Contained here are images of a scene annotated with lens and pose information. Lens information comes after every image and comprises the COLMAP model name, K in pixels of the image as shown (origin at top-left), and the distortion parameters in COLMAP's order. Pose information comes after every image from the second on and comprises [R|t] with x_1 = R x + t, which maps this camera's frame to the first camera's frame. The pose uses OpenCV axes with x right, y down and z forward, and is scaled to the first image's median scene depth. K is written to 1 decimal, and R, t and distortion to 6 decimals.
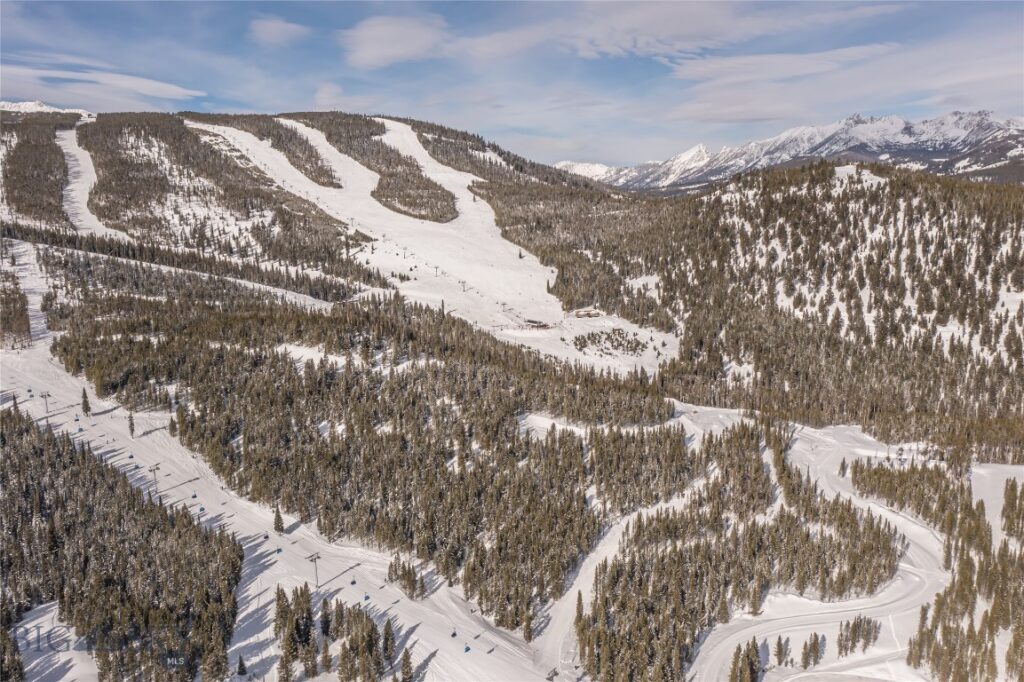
lens RADIAL K [[889.3, 0, 474.9], [0, 889.3, 295.7], [0, 0, 1]] dist [-0.017148, -0.010900]
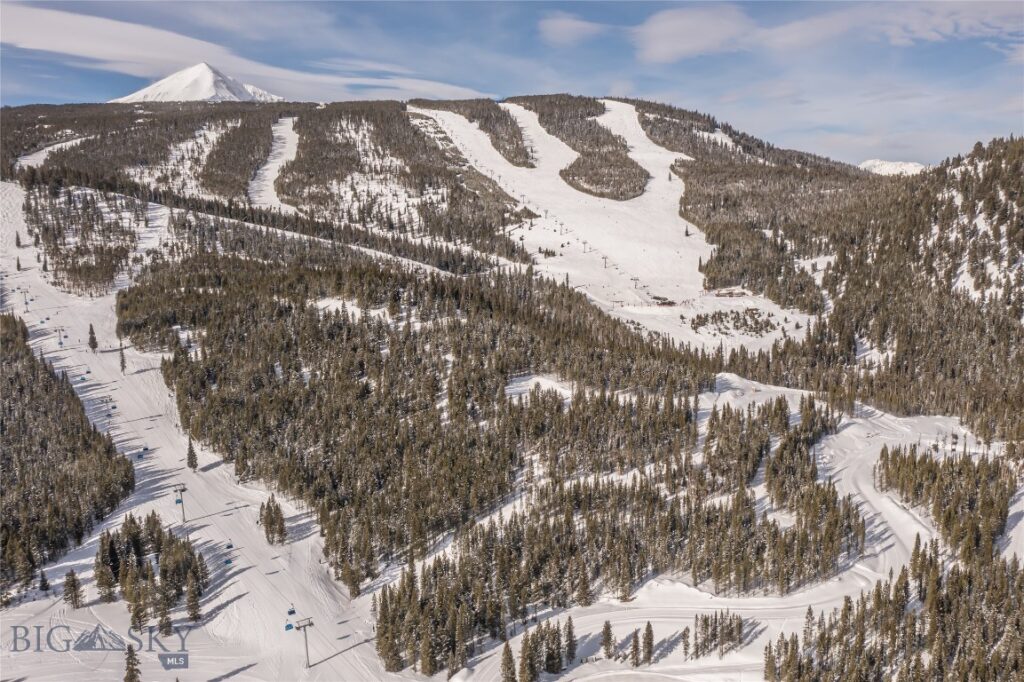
lens RADIAL K [[935.7, 0, 512.0], [0, 935.7, 341.0], [0, 0, 1]] dist [-0.029493, -0.008723]
pose [[0.963671, 0.042603, -0.263674, 0.121477], [-0.032655, 0.998584, 0.041998, 0.026394], [0.265089, -0.031862, 0.963697, 0.047467]]
